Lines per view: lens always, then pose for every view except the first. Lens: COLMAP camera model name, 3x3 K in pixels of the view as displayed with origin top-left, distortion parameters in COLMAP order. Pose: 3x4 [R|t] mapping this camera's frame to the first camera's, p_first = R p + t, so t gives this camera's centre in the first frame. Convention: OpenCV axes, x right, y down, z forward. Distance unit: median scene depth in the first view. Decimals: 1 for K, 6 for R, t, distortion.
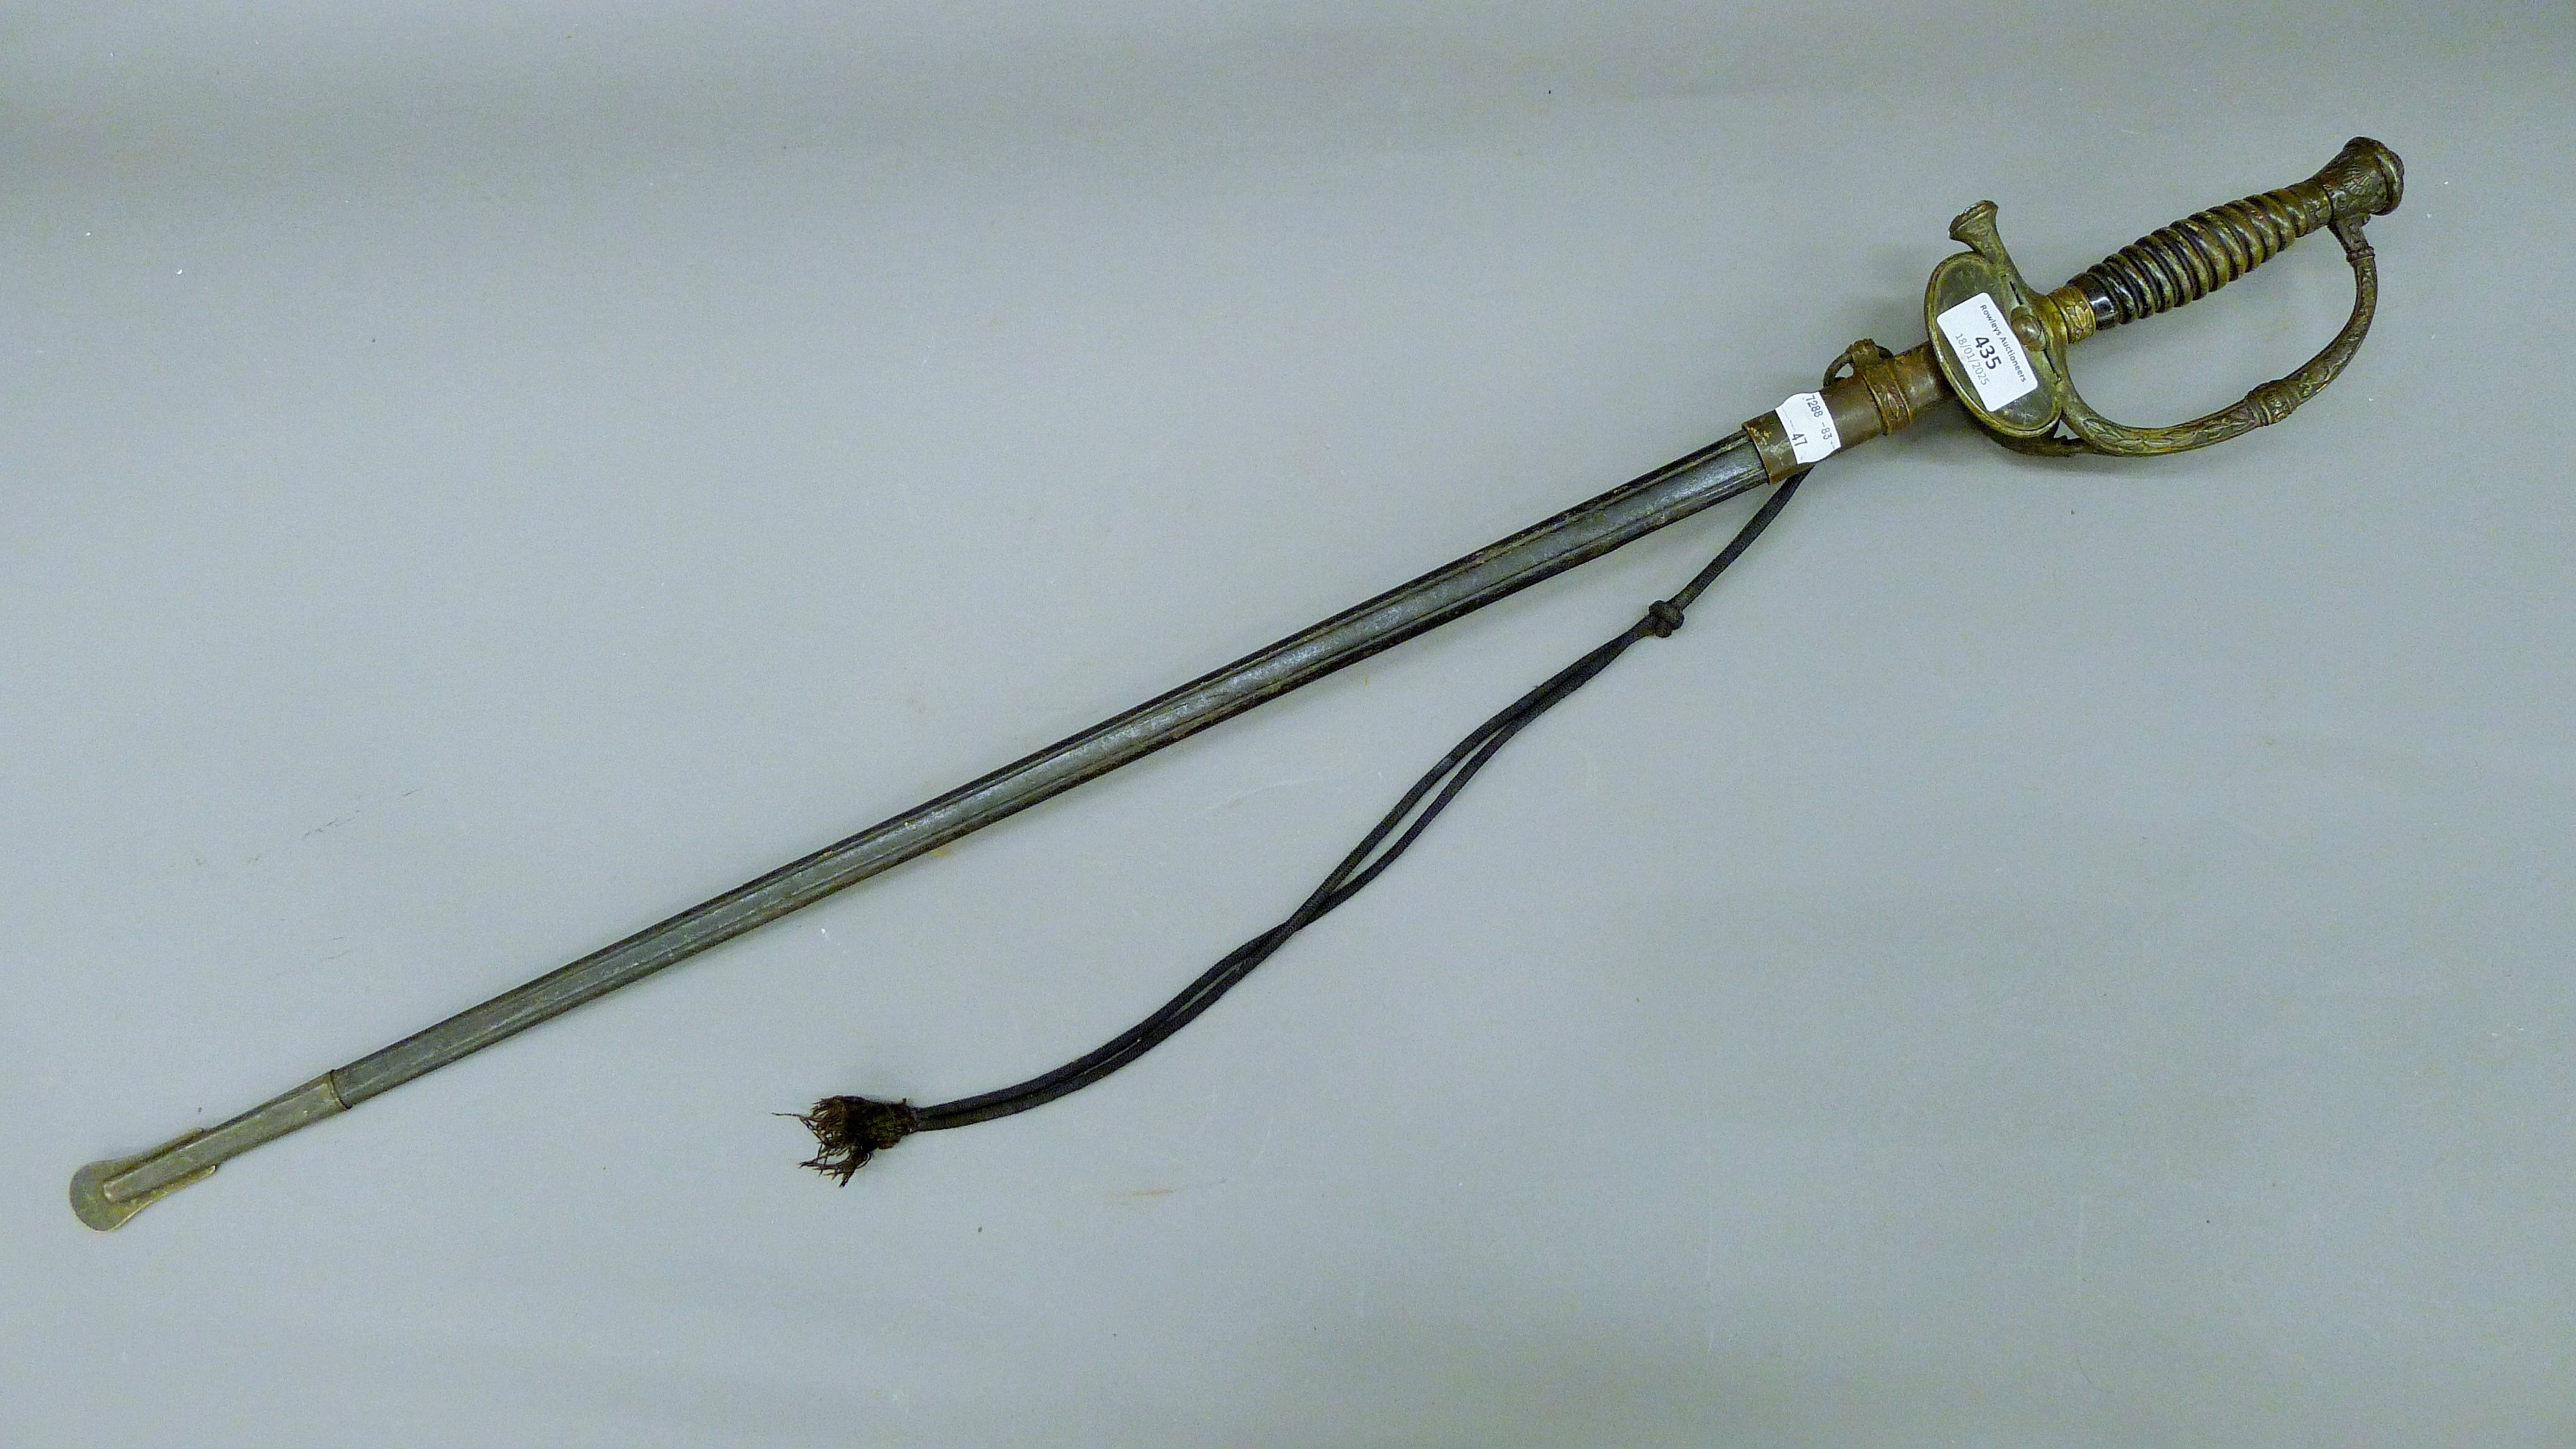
lens RADIAL K [[1958.7, 0, 1288.0], [0, 1958.7, 725.3], [0, 0, 1]] dist [-0.002091, -0.002467]
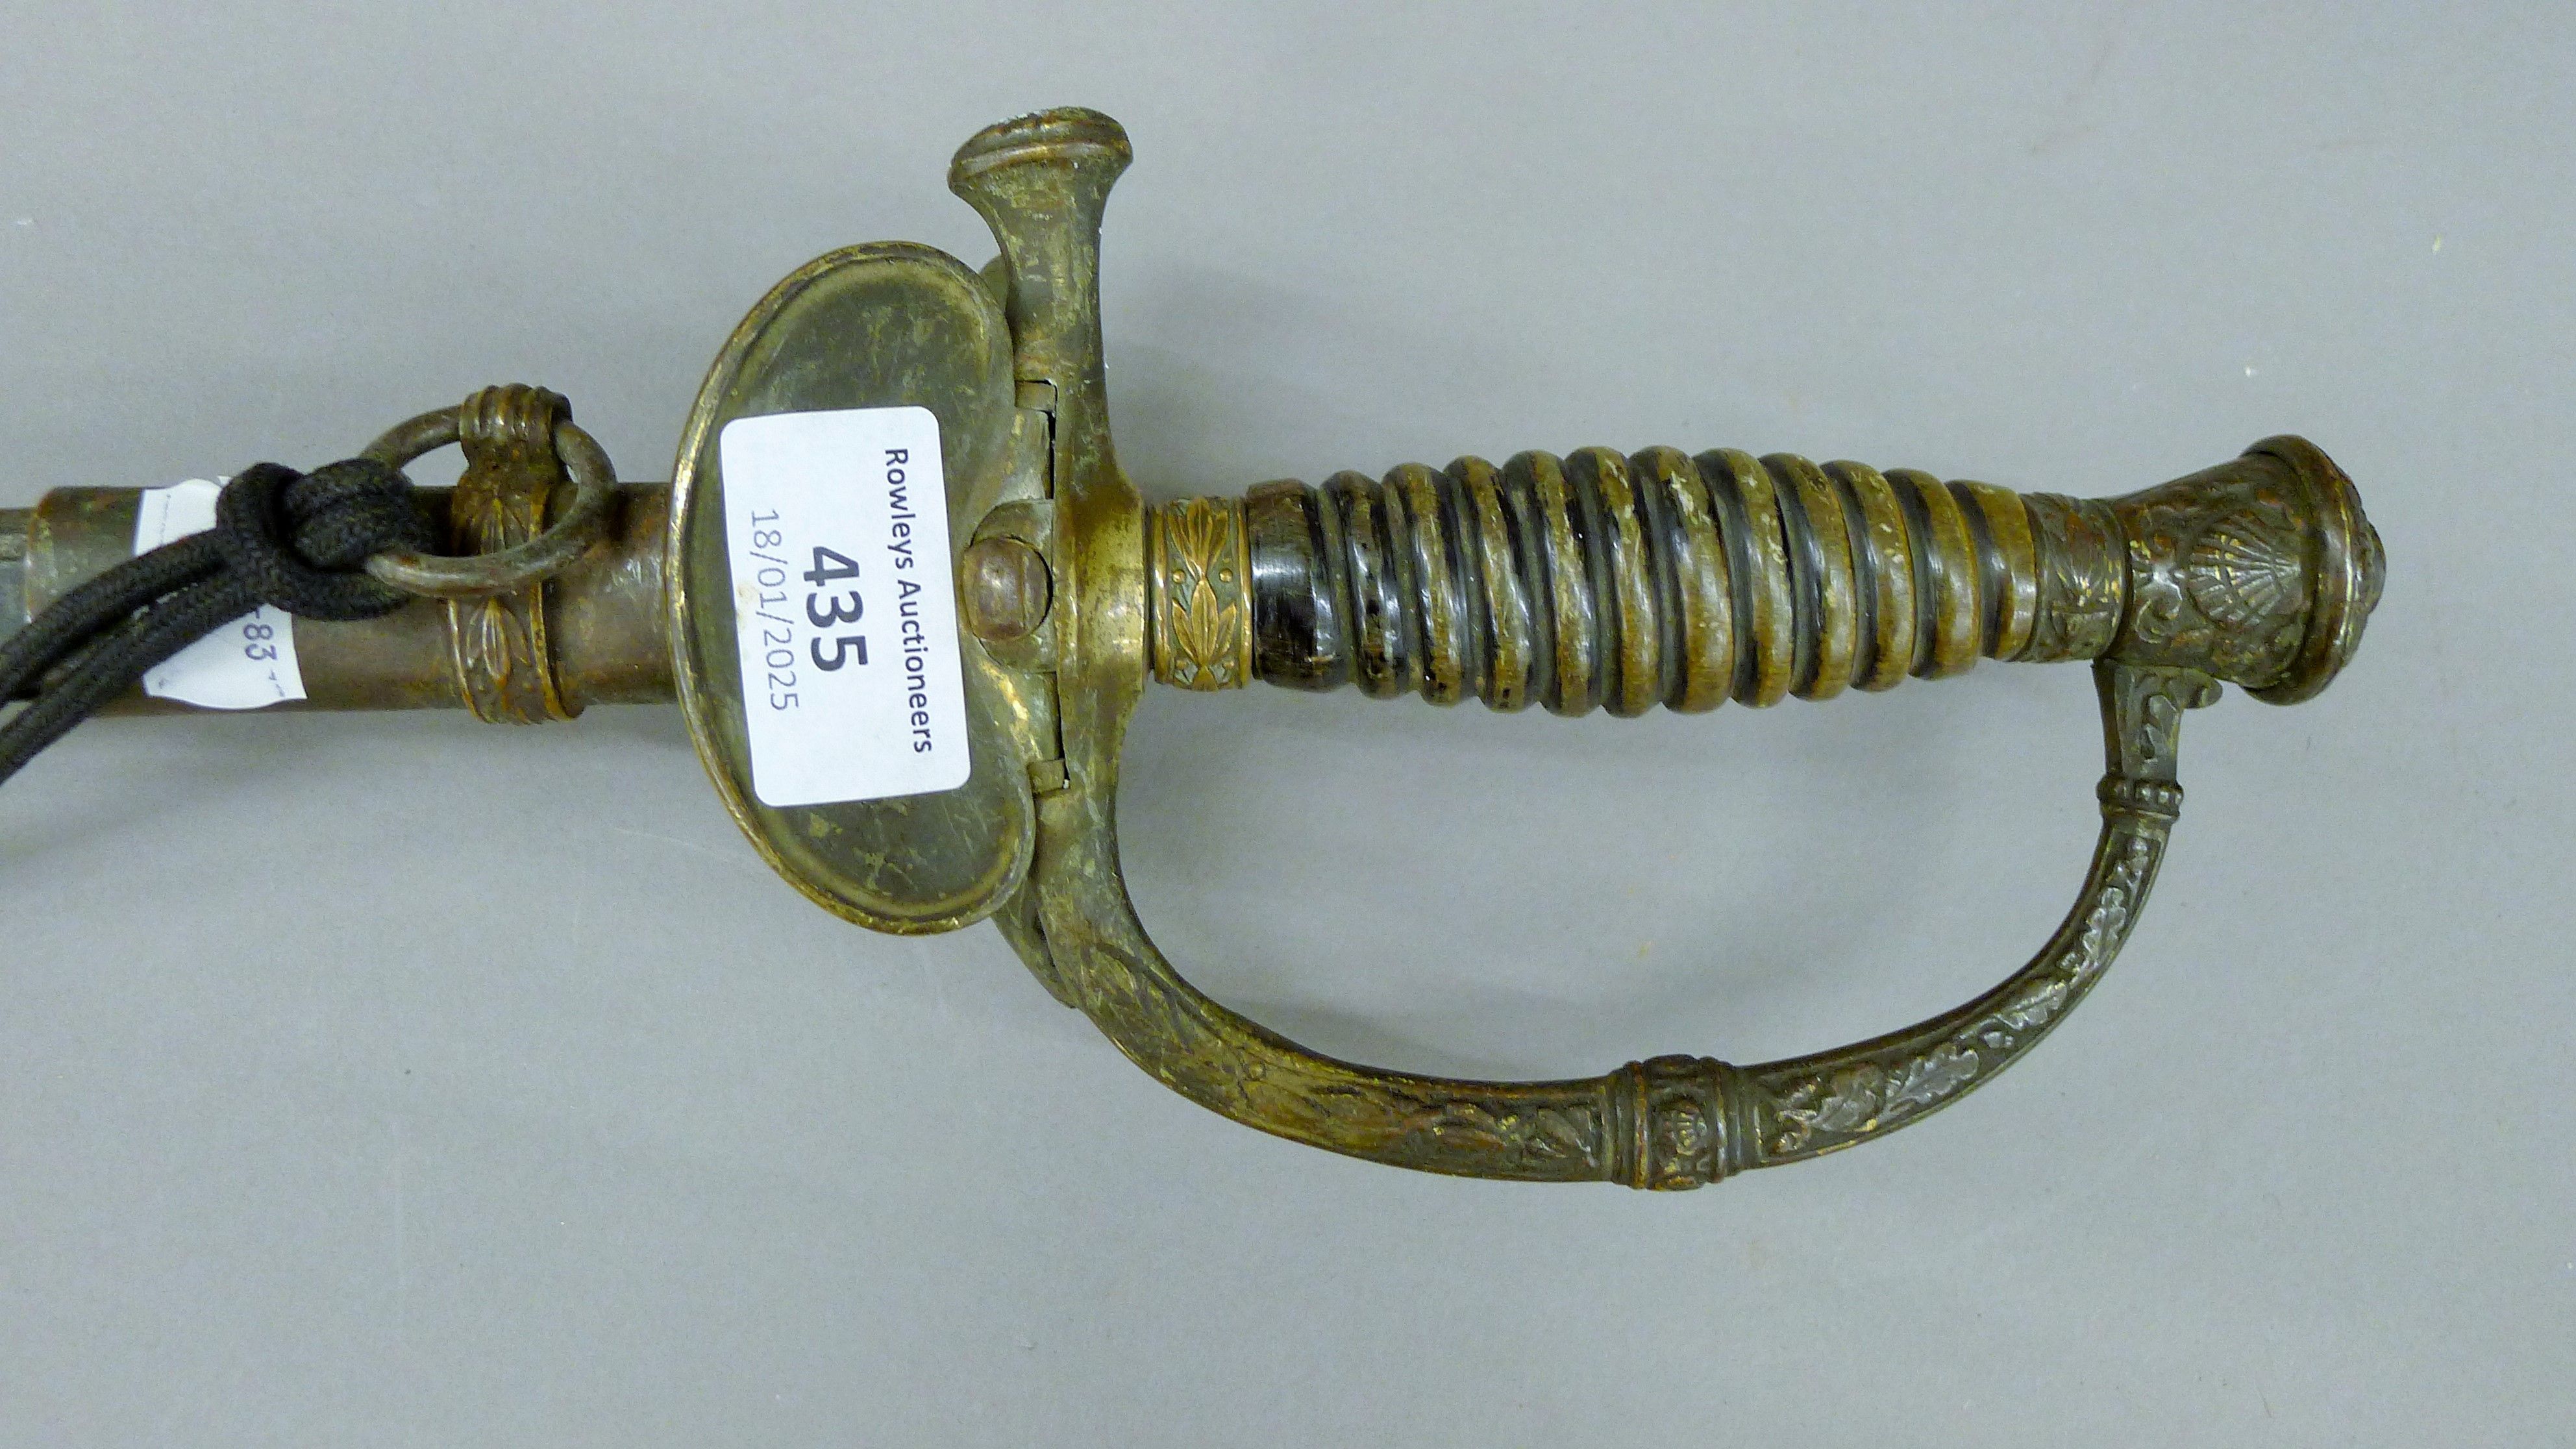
lens RADIAL K [[2078.6, 0, 1288.9], [0, 2078.6, 723.9], [0, 0, 1]] dist [-0.063167, -0.008855]
pose [[0.915259, 0.391239, 0.096092, 0.392448], [-0.400086, 0.910683, 0.102895, -0.230966], [-0.047253, -0.132621, 0.990040, 0.692101]]
